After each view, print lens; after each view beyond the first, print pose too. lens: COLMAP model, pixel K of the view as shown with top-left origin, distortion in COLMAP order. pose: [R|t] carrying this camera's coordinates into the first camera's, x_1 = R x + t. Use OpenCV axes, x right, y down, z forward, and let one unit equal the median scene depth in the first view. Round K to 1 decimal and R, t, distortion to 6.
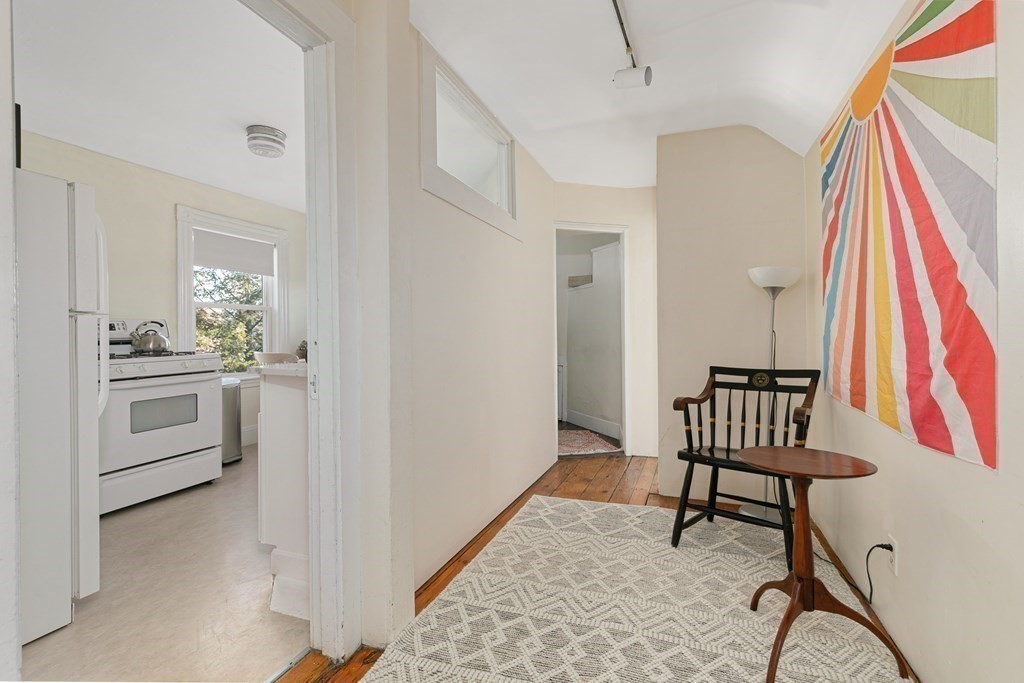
lens RADIAL K [[462.6, 0, 510.0], [0, 462.6, 340.8], [0, 0, 1]] dist [-0.004974, -0.000472]
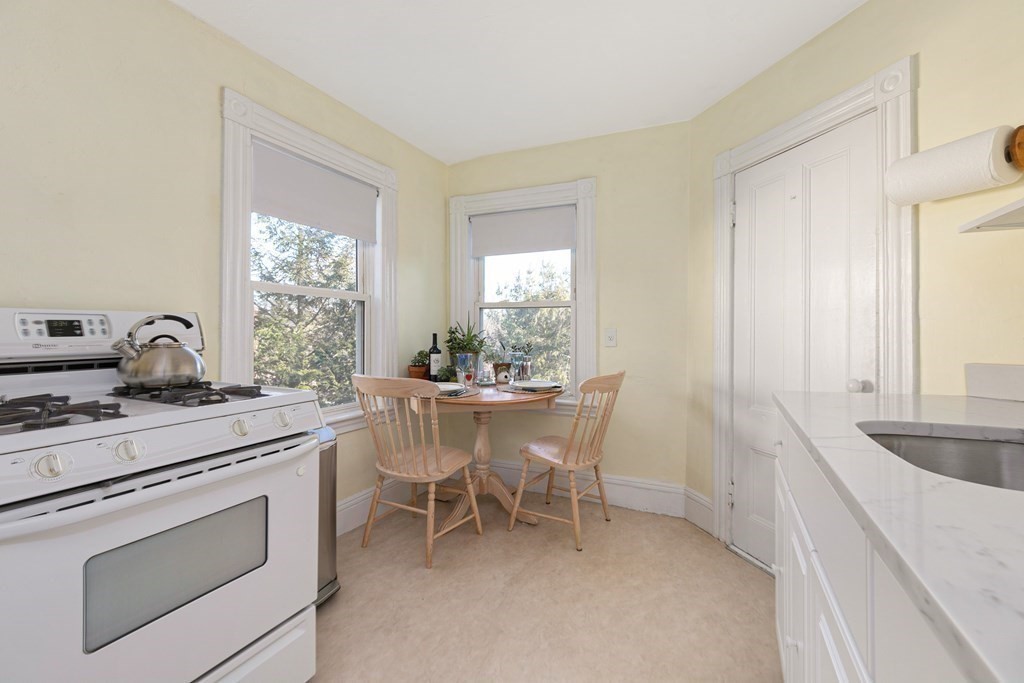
lens RADIAL K [[462.6, 0, 511.1], [0, 462.6, 333.4], [0, 0, 1]] dist [-0.004974, -0.000472]
pose [[0.998555, 0.006030, -0.053392, -0.431433], [-0.006979, 0.999821, -0.017597, -0.019812], [0.053277, 0.017944, 0.998419, 0.587444]]
